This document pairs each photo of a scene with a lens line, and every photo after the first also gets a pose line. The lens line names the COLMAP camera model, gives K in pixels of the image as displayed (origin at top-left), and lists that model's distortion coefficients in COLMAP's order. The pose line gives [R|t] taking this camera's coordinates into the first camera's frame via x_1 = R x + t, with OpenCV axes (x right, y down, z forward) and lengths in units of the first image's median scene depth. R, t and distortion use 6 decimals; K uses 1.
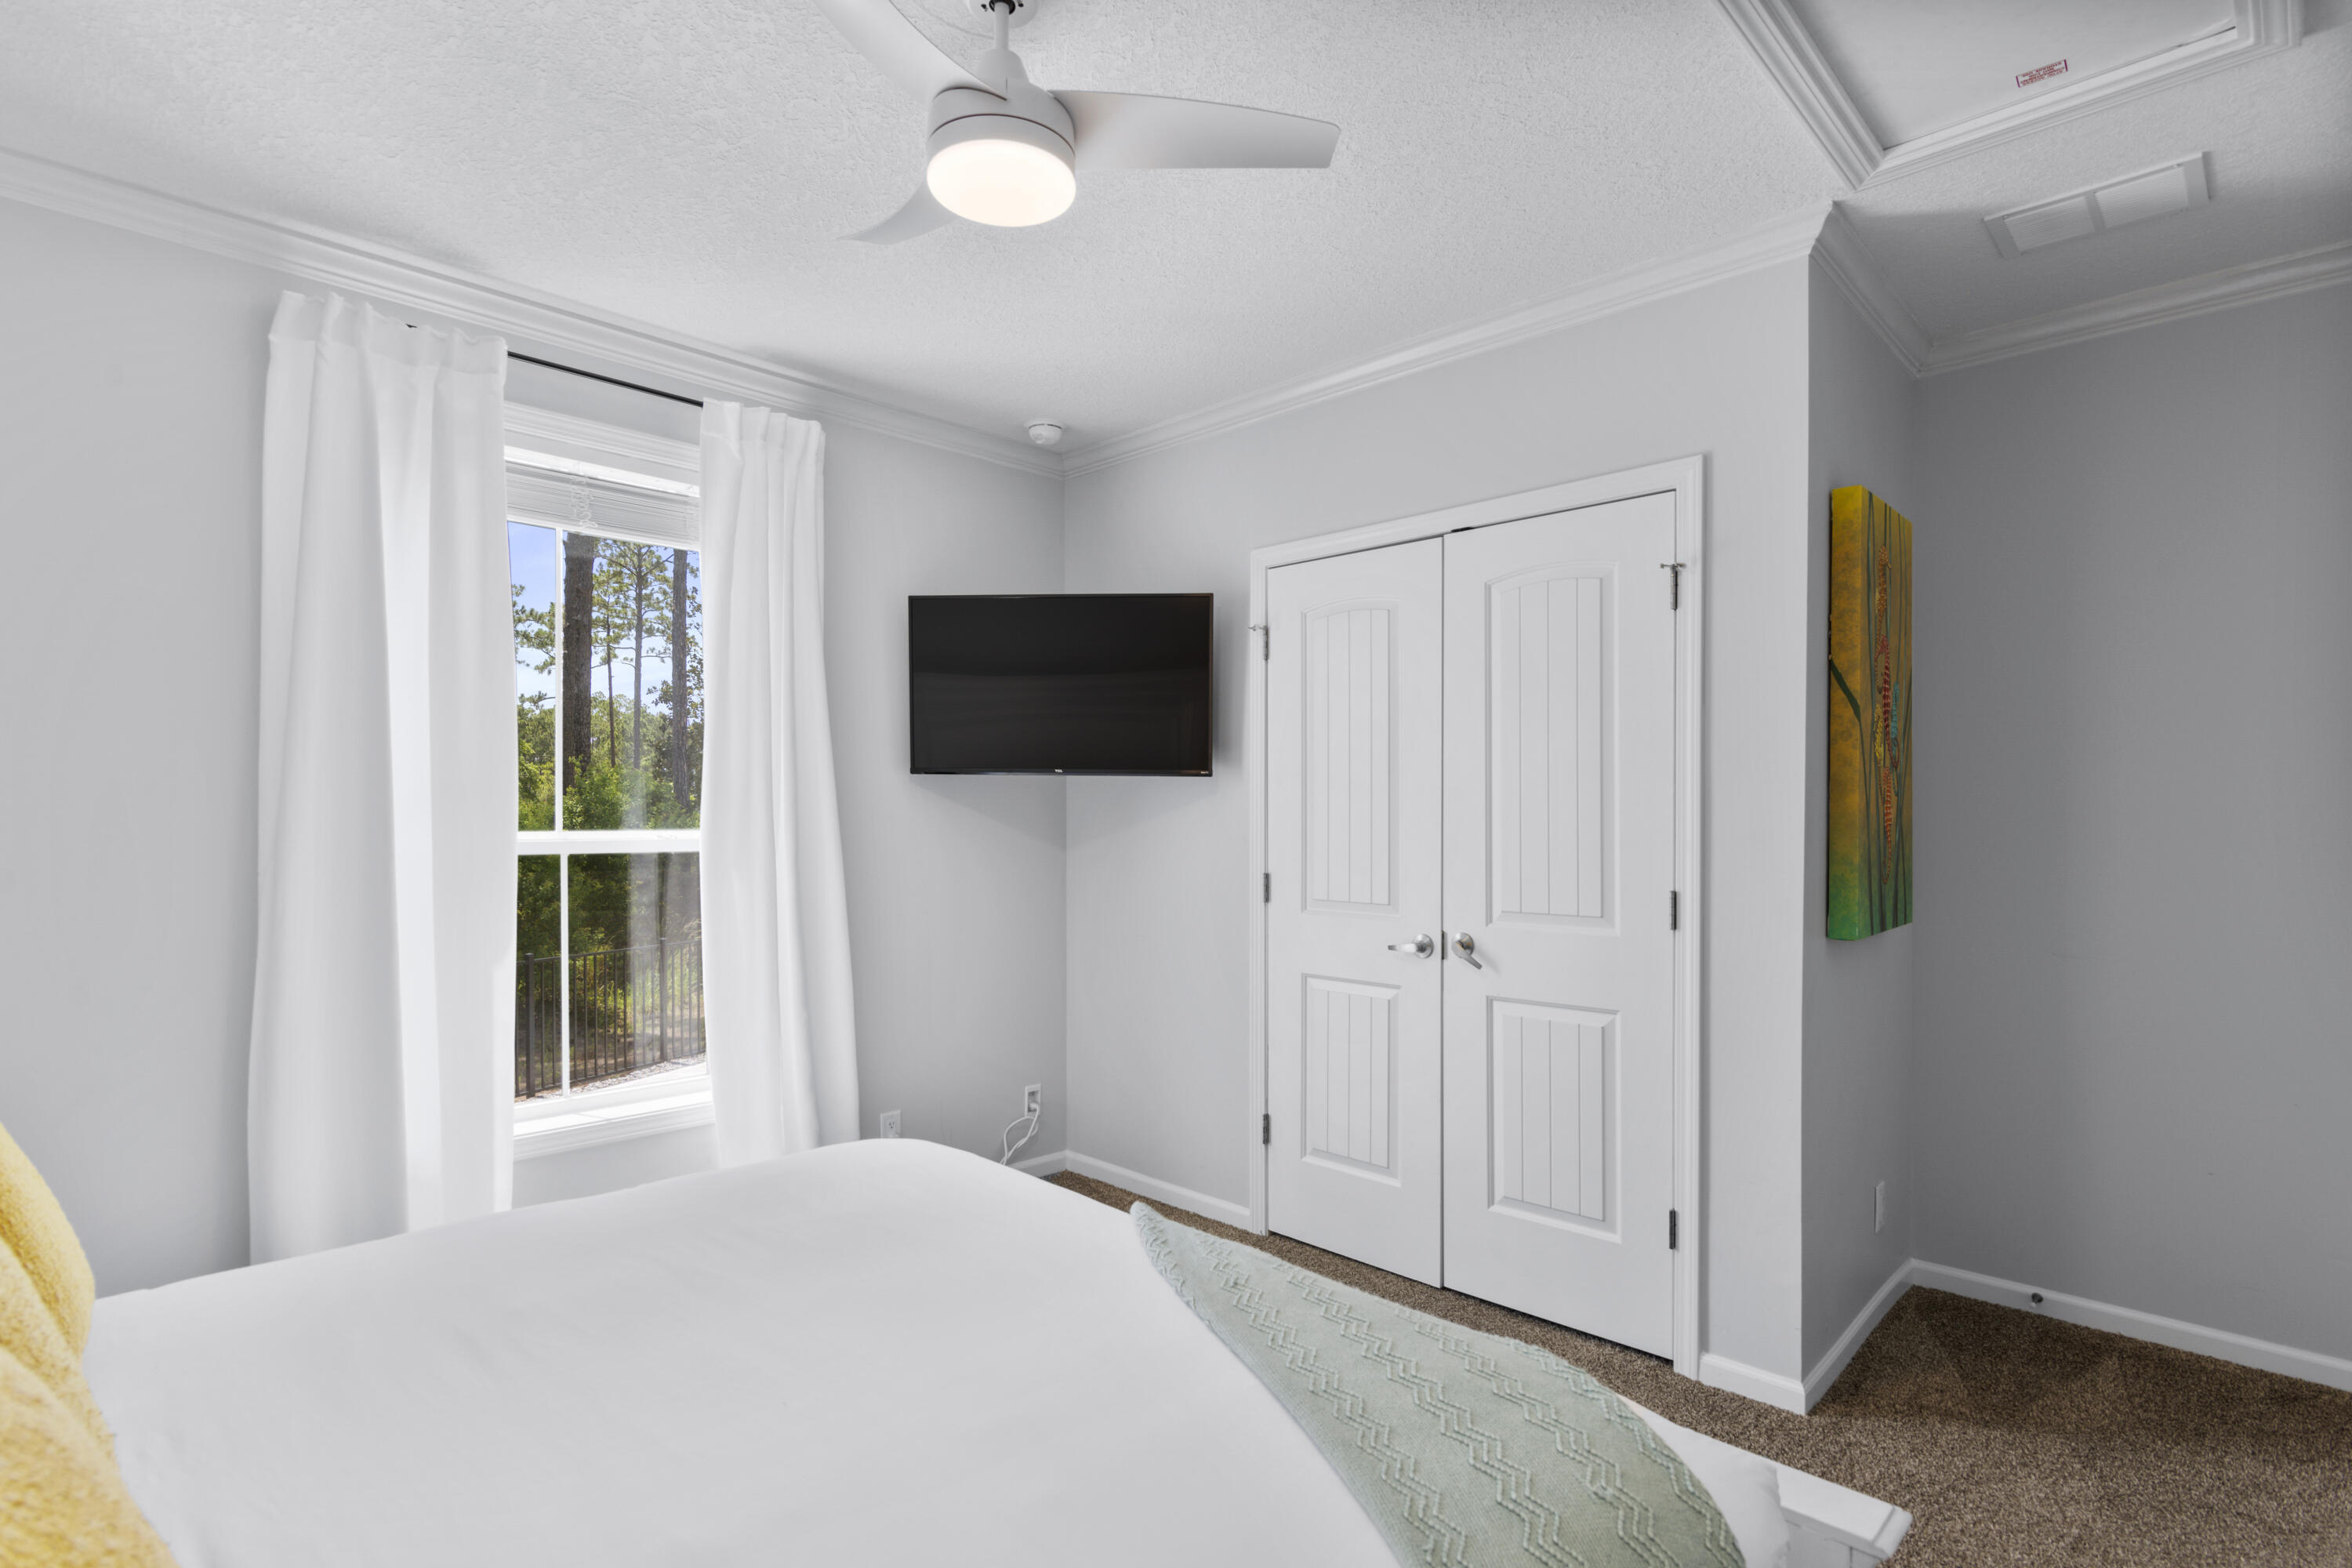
lens RADIAL K [[1163.7, 0, 1181.7], [0, 1163.7, 851.2], [0, 0, 1]] dist [0.003373, 0.000529]
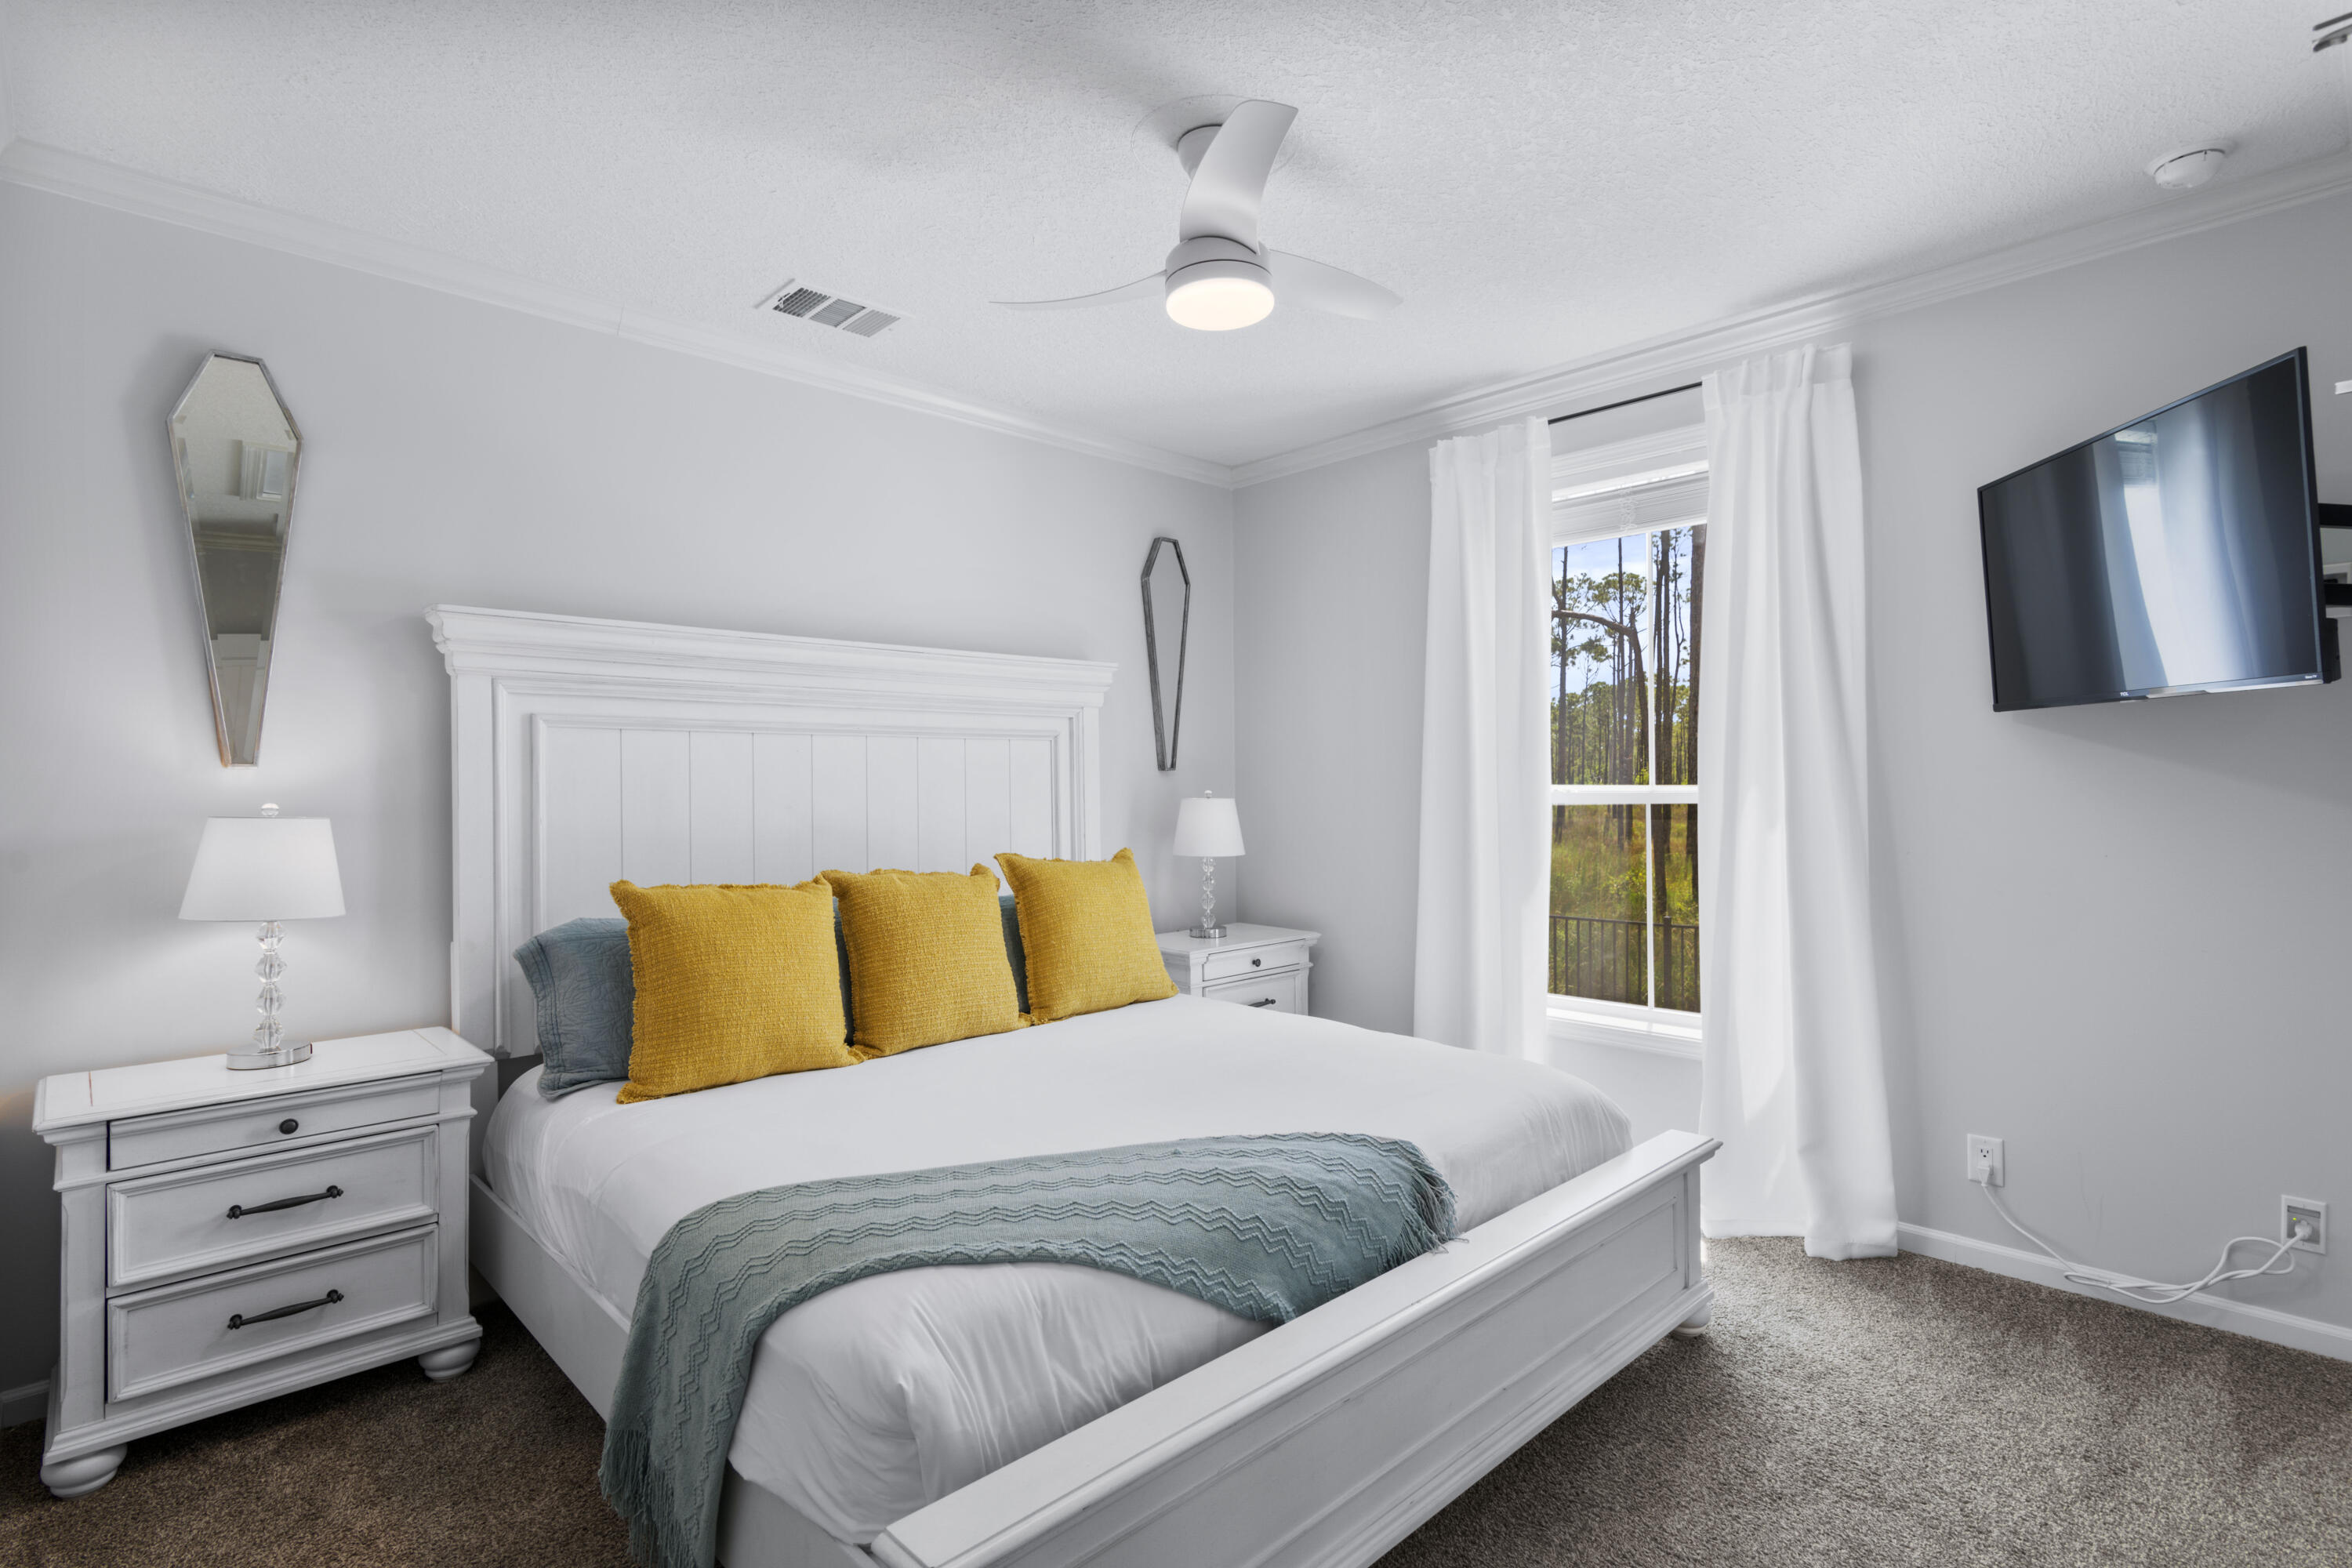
lens RADIAL K [[1146.8, 0, 1174.7], [0, 1146.8, 795.0], [0, 0, 1]] dist [0.003067, 0.000400]
pose [[-0.031122, 0.006389, -0.999495, 0.686537], [-0.014091, 0.999877, 0.006830, -0.008251], [0.999416, 0.014296, -0.031029, 0.583941]]
